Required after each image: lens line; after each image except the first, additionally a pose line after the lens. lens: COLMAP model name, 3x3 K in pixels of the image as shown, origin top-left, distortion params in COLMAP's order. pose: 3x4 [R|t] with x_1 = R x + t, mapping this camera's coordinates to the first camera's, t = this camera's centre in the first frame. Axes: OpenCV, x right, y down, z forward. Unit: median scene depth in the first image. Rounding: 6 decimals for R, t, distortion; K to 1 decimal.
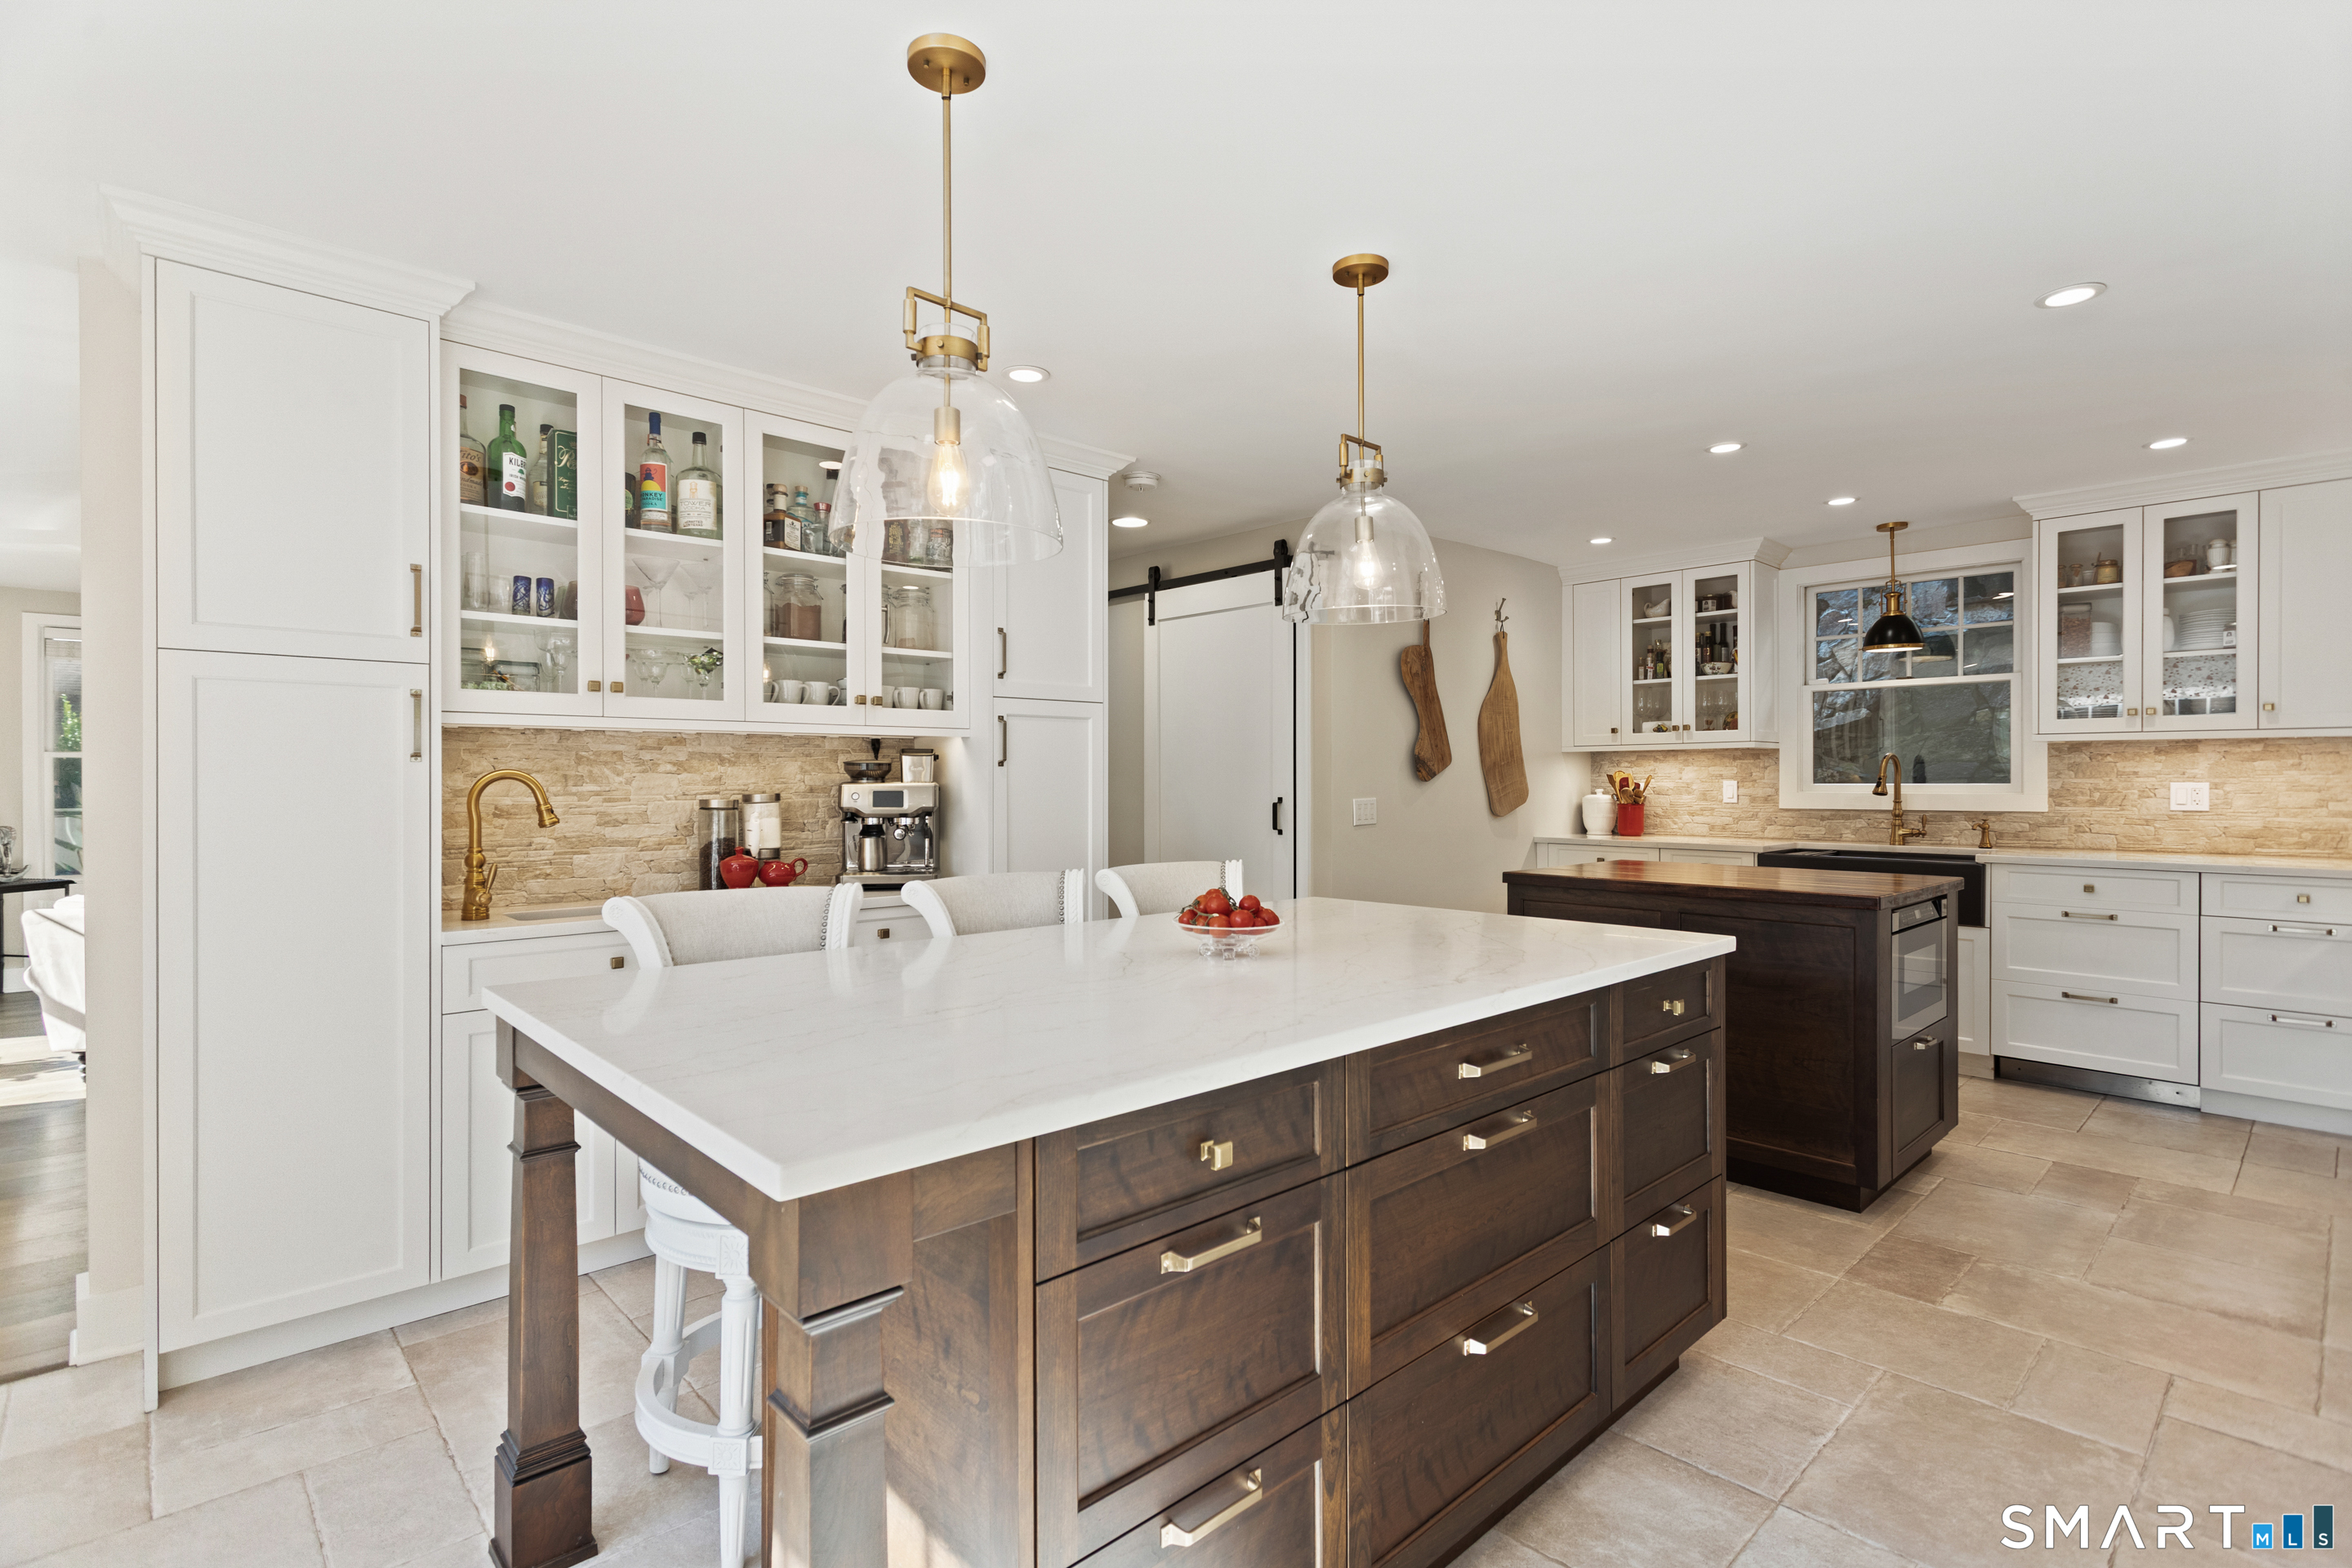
lens RADIAL K [[1113.8, 0, 1166.1], [0, 1113.8, 774.4], [0, 0, 1]] dist [-0.000779, 0.000479]
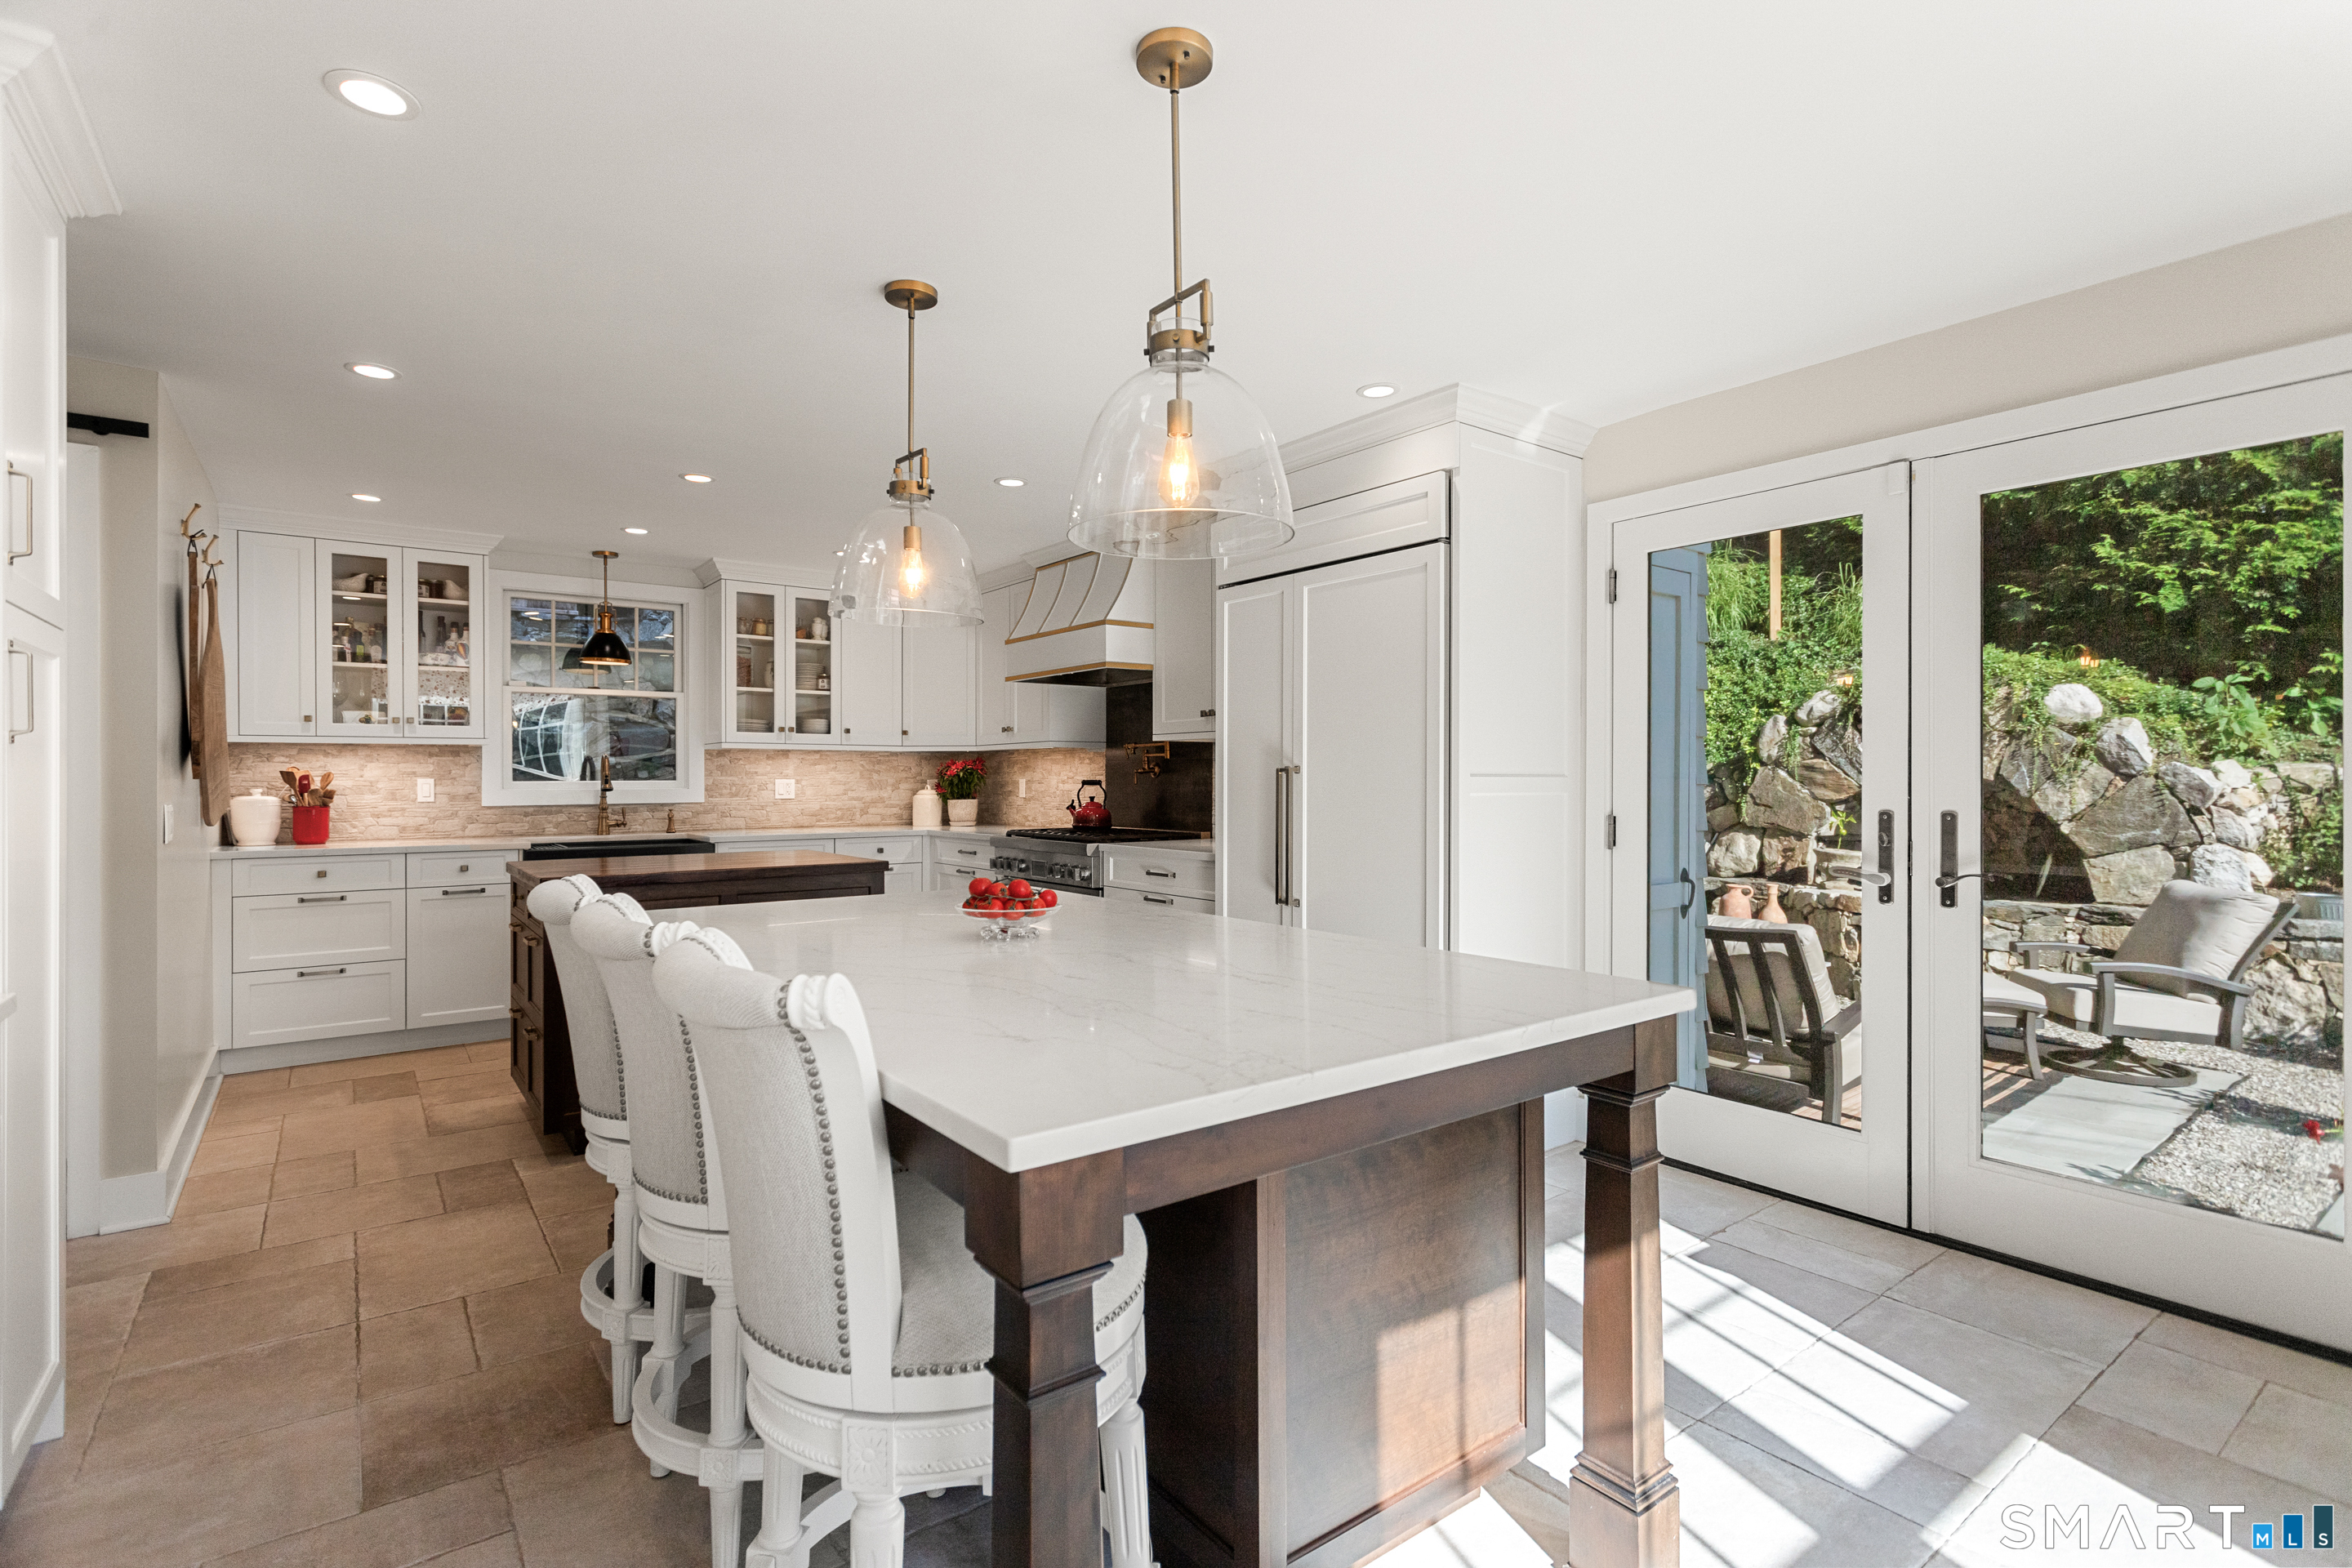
lens RADIAL K [[1113.8, 0, 1165.5], [0, 1113.8, 788.6], [0, 0, 1]] dist [-0.000779, 0.000479]
pose [[0.105282, -0.008222, 0.994408, -0.392675], [-0.002872, 0.999959, 0.008572, 0.004447], [-0.994438, -0.003759, 0.105254, 0.294128]]
